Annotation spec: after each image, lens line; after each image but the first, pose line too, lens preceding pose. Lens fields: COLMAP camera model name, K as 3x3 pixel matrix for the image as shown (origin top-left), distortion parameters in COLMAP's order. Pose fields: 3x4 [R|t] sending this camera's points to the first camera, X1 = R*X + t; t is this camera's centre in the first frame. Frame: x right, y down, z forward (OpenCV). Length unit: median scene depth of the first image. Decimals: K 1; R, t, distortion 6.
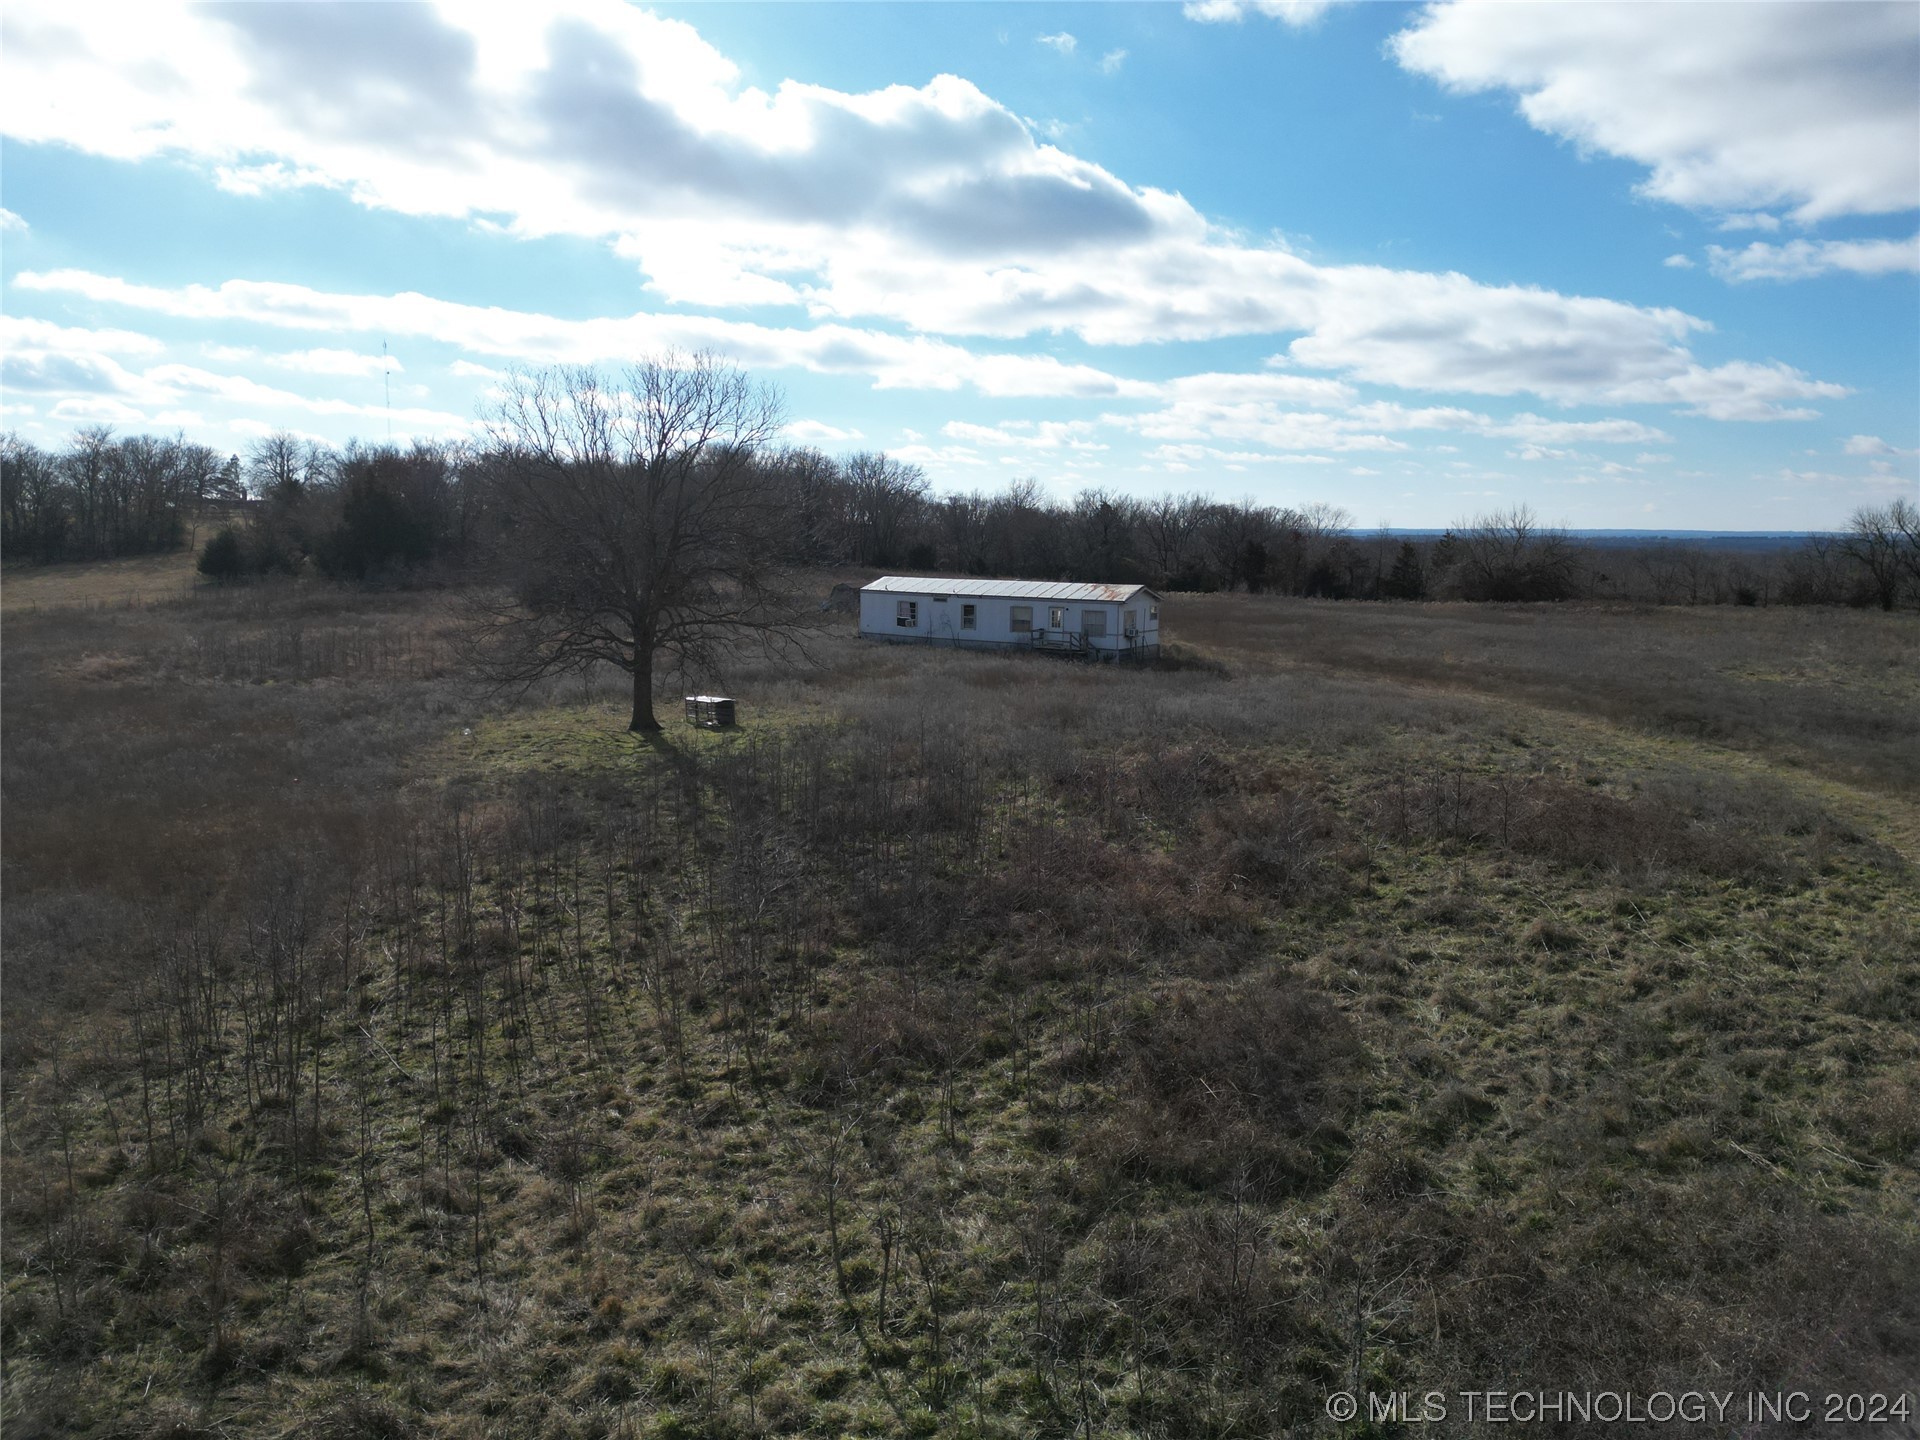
lens RADIAL K [[1337.3, 0, 960.0], [0, 1337.3, 720.0], [0, 0, 1]] dist [0.078998, -0.077067]
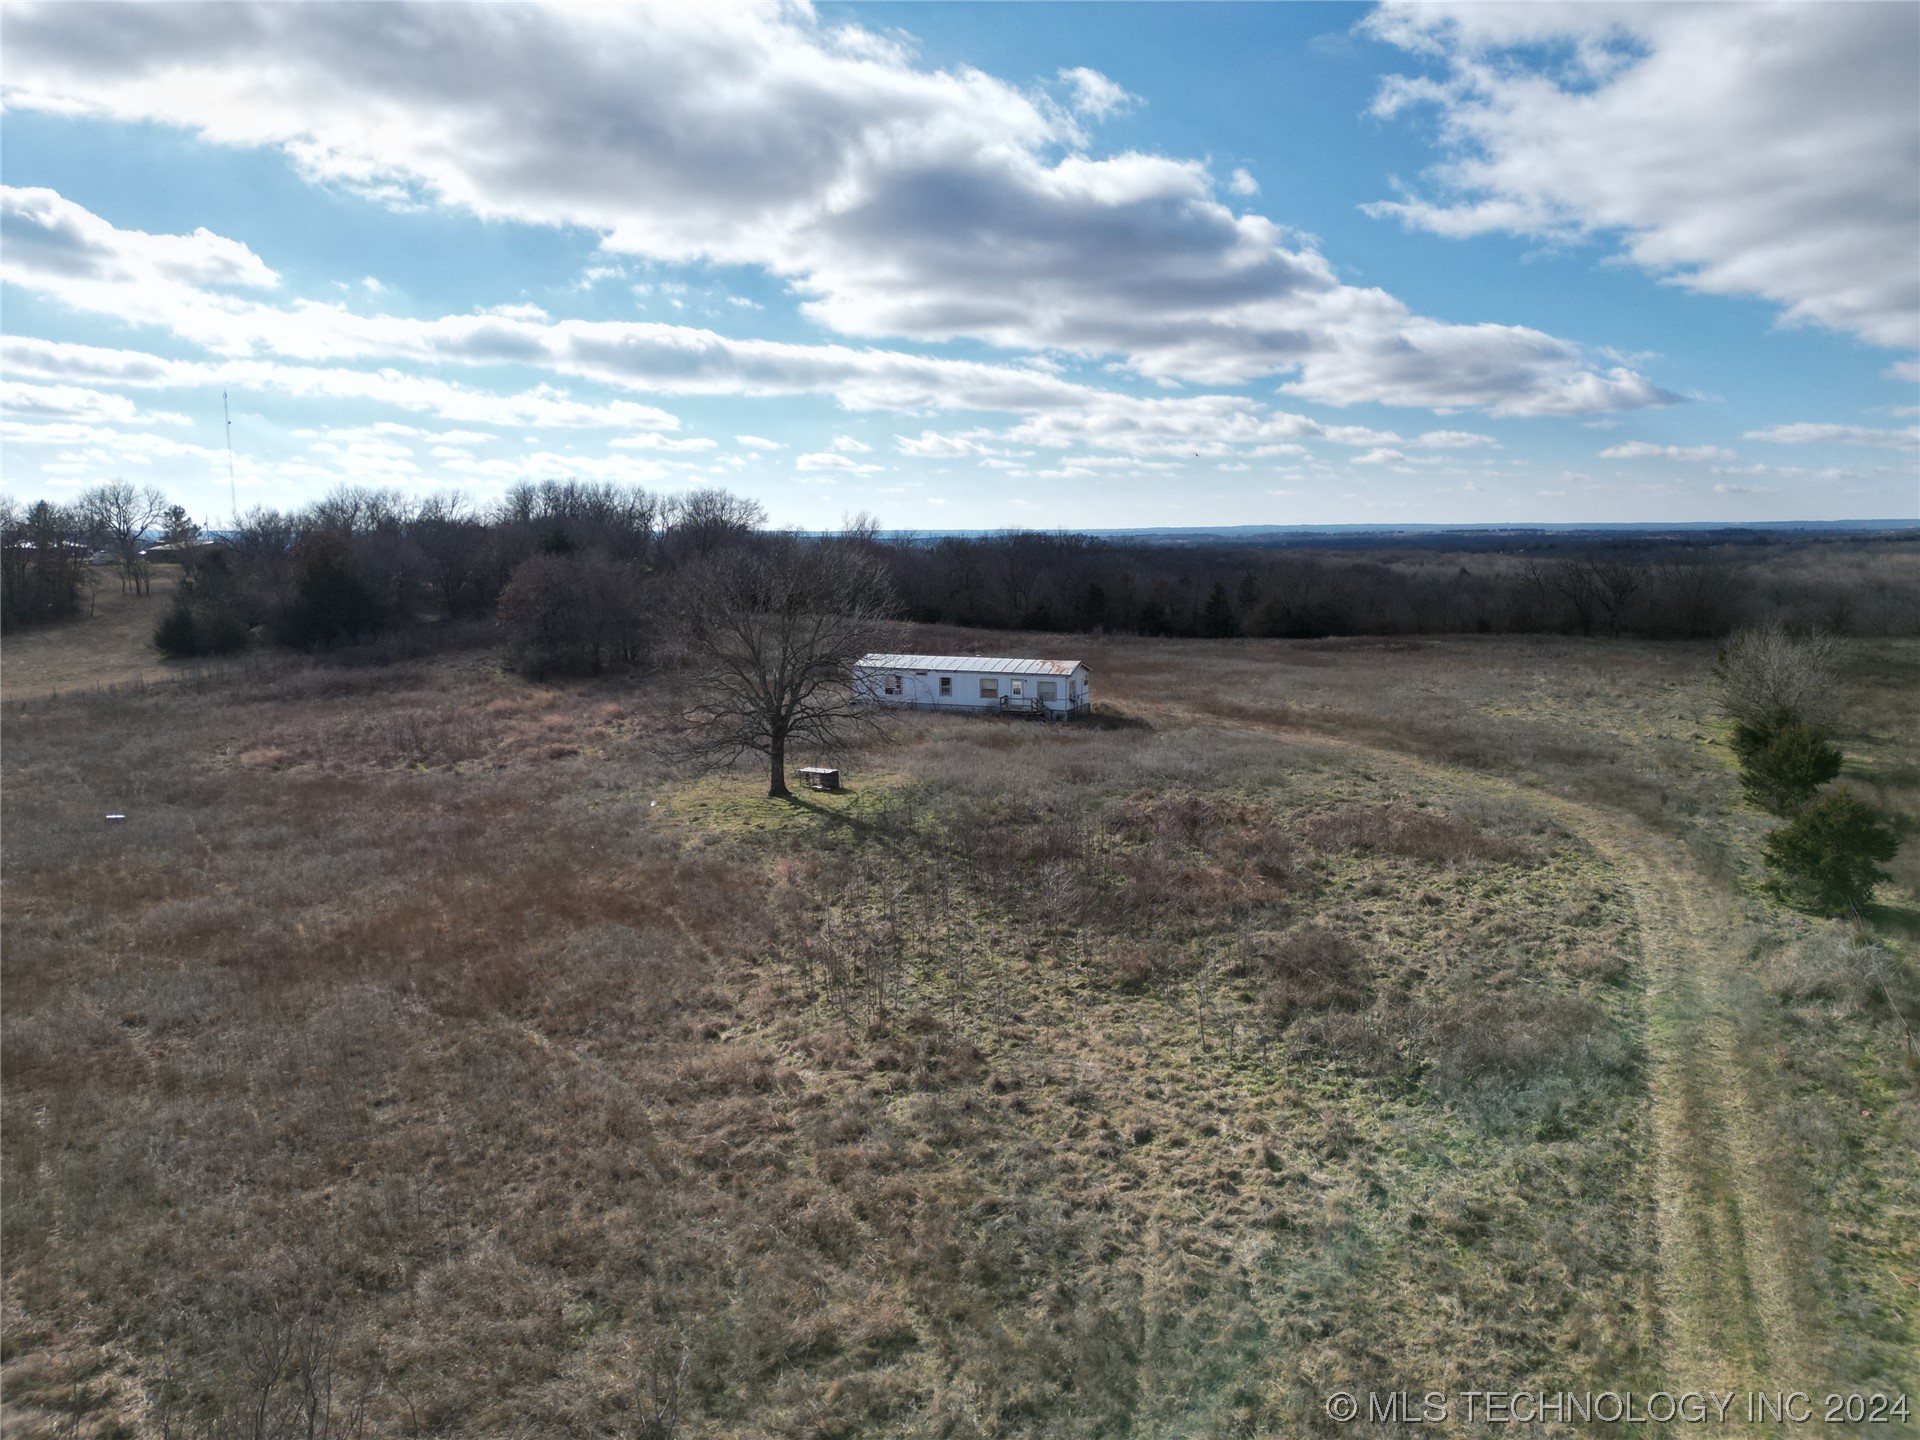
lens RADIAL K [[1337.3, 0, 960.0], [0, 1337.3, 720.0], [0, 0, 1]] dist [0.078998, -0.077067]
pose [[0.986662, -0.042066, 0.157254, -0.482146], [0.042324, 0.999102, 0.001713, -0.119663], [-0.157185, 0.004966, 0.987557, -0.755197]]
